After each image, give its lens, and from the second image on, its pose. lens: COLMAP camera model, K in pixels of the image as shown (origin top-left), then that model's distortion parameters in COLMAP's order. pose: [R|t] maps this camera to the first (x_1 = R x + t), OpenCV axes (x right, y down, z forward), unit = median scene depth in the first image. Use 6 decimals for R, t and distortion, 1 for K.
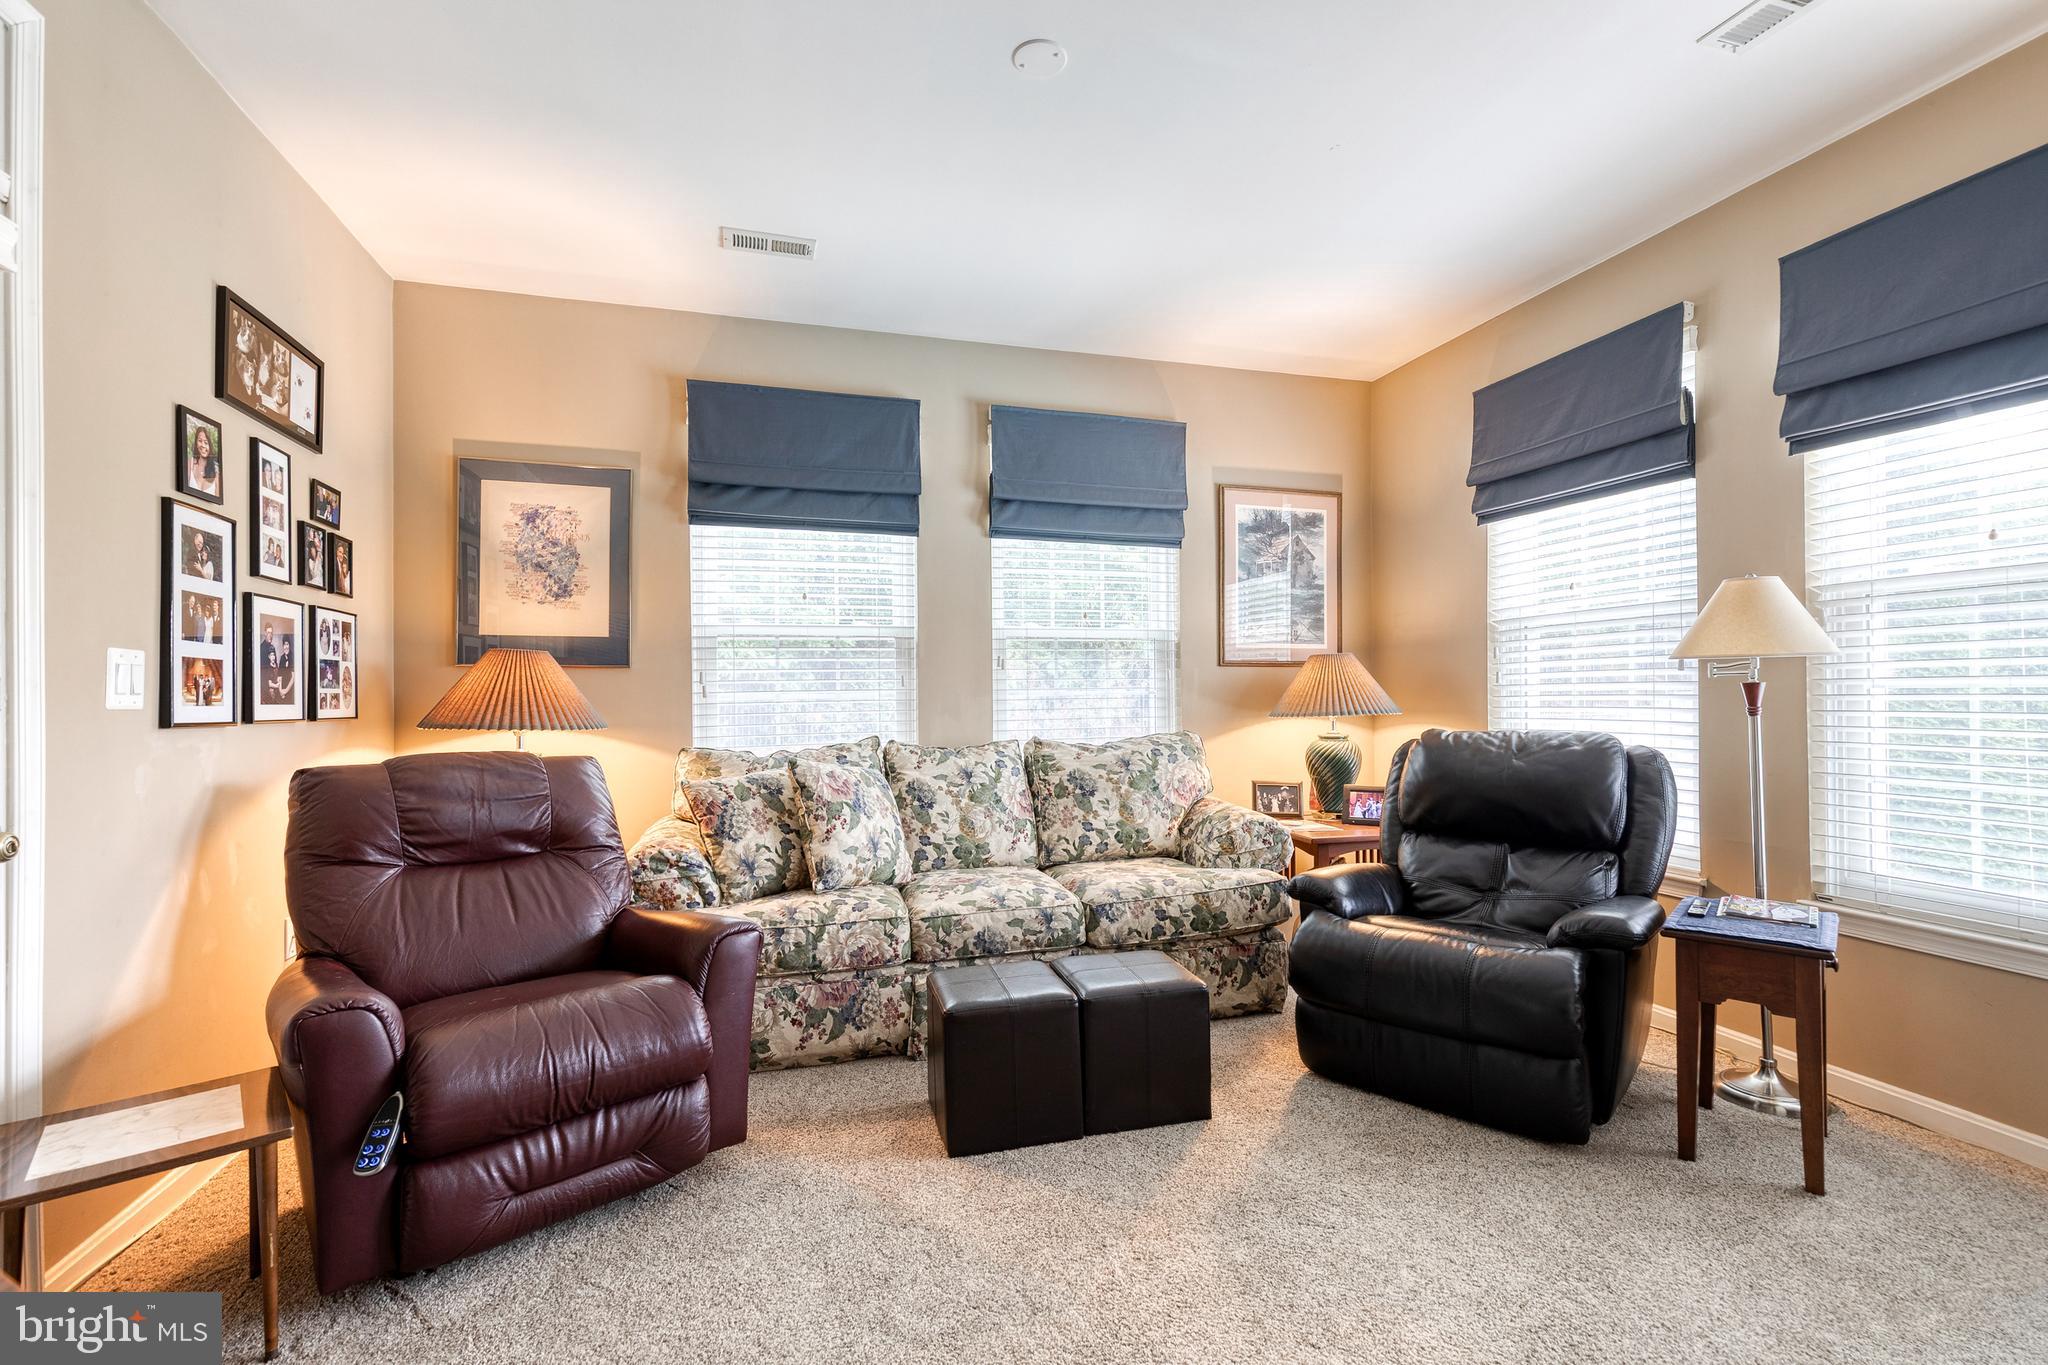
lens RADIAL K [[923.0, 0, 1047.7], [0, 923.0, 682.6], [0, 0, 1]] dist [0.008478, -0.000856]
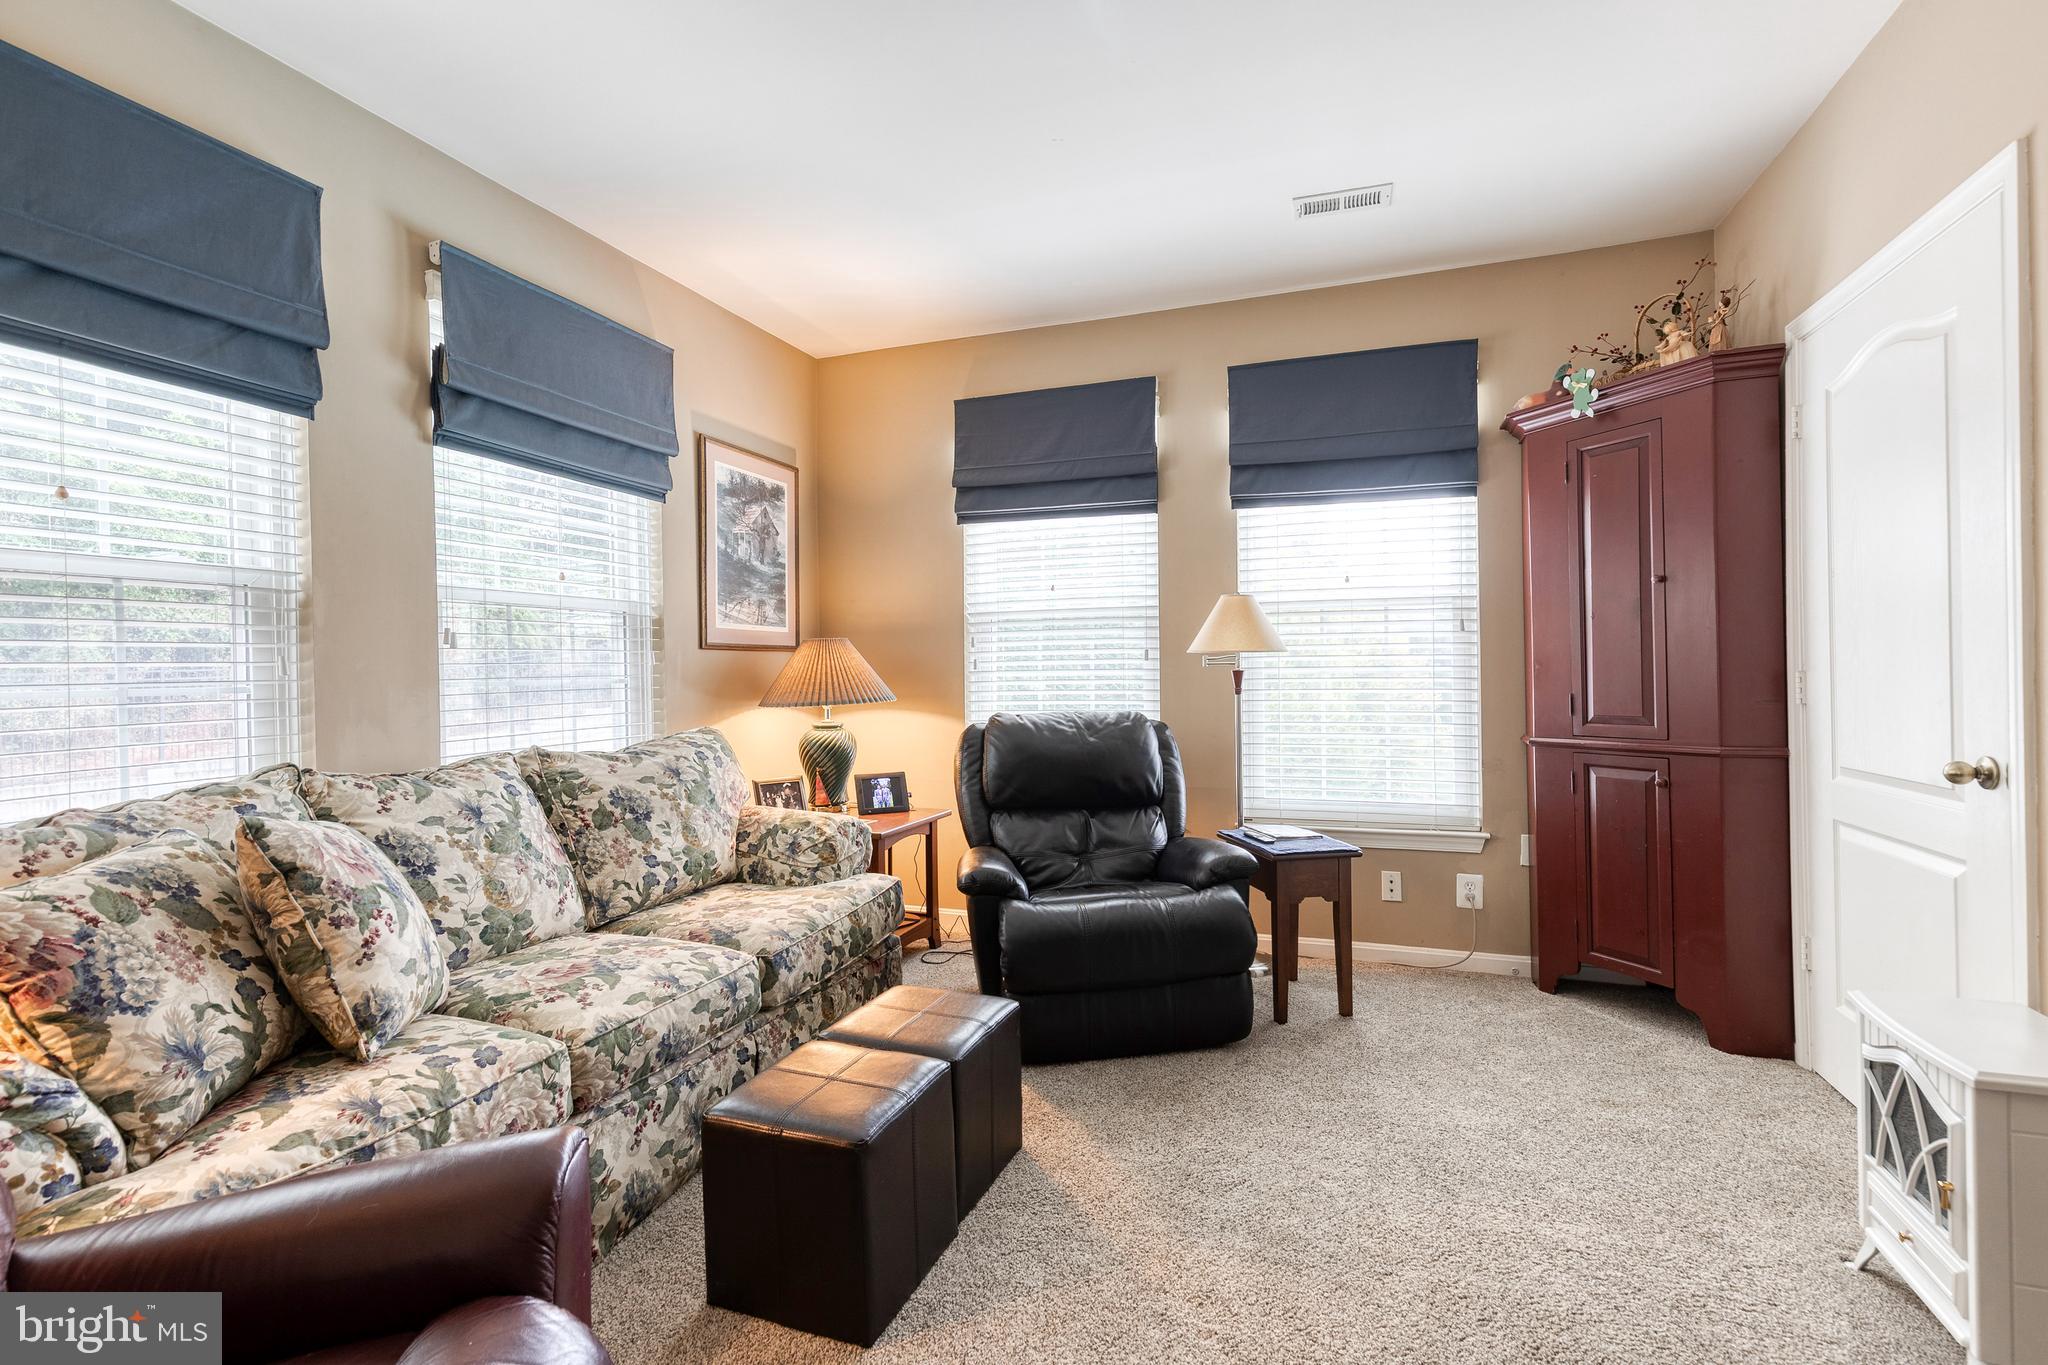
lens RADIAL K [[920.1, 0, 1046.4], [0, 920.1, 669.1], [0, 0, 1]] dist [0.009543, -0.000218]
pose [[0.590513, 0.001178, 0.807027, -0.426143], [-0.003722, 0.999992, 0.001264, -0.002321], [-0.807020, -0.003750, 0.590513, 0.344011]]
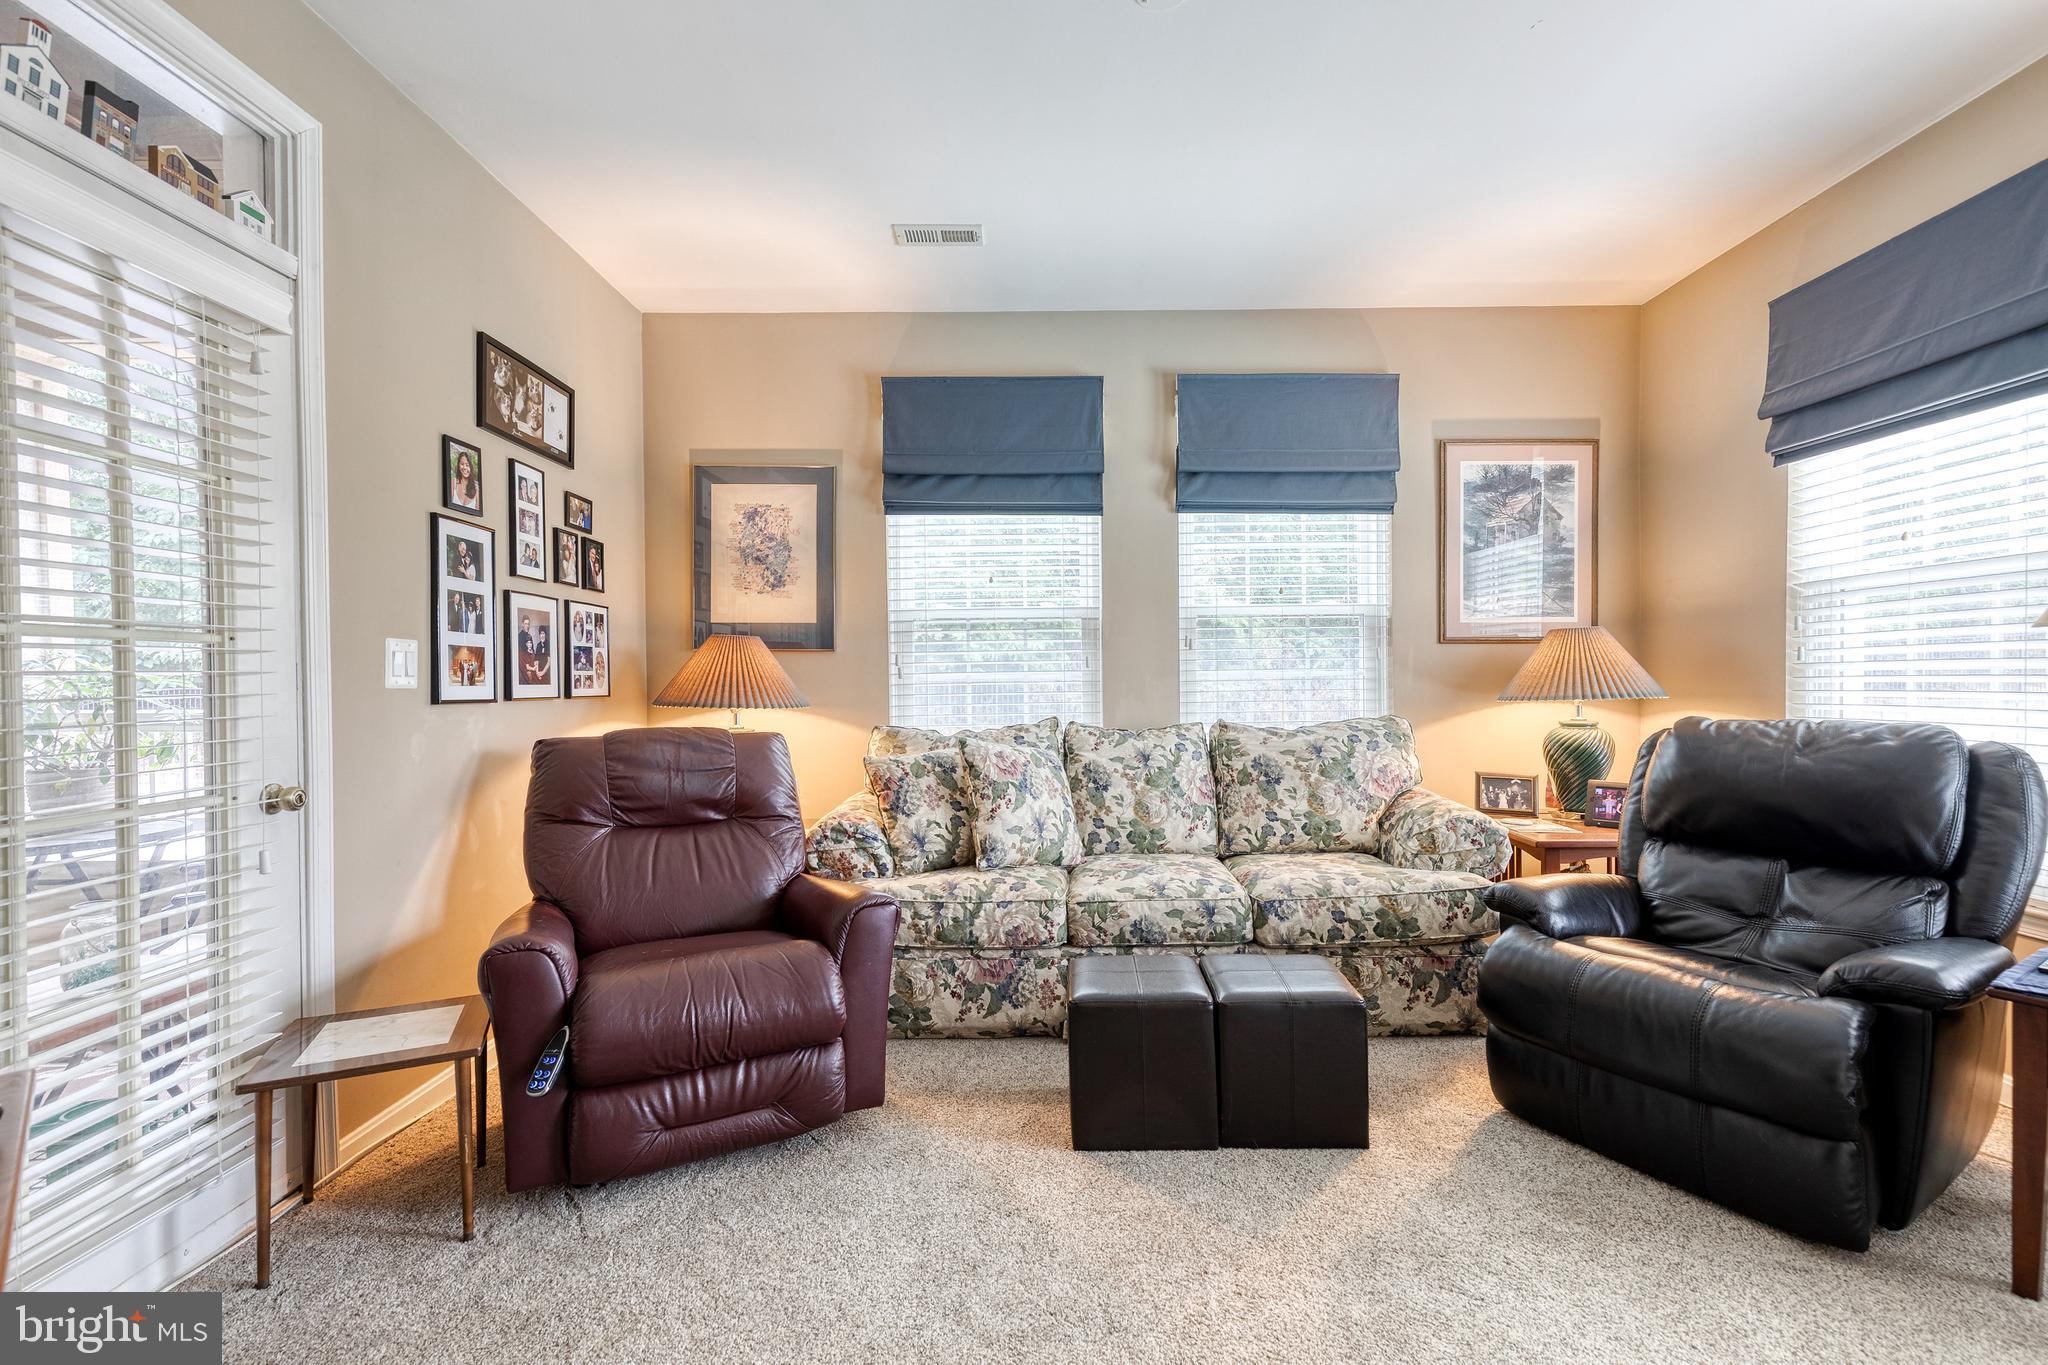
lens RADIAL K [[914.6, 0, 1049.1], [0, 914.6, 681.3], [0, 0, 1]] dist [0.008470, -0.001864]
pose [[0.959489, 0.000687, -0.281746, 0.101252], [0.004820, 0.999811, 0.018854, 0.000424], [0.281706, -0.019448, 0.959304, 0.053311]]
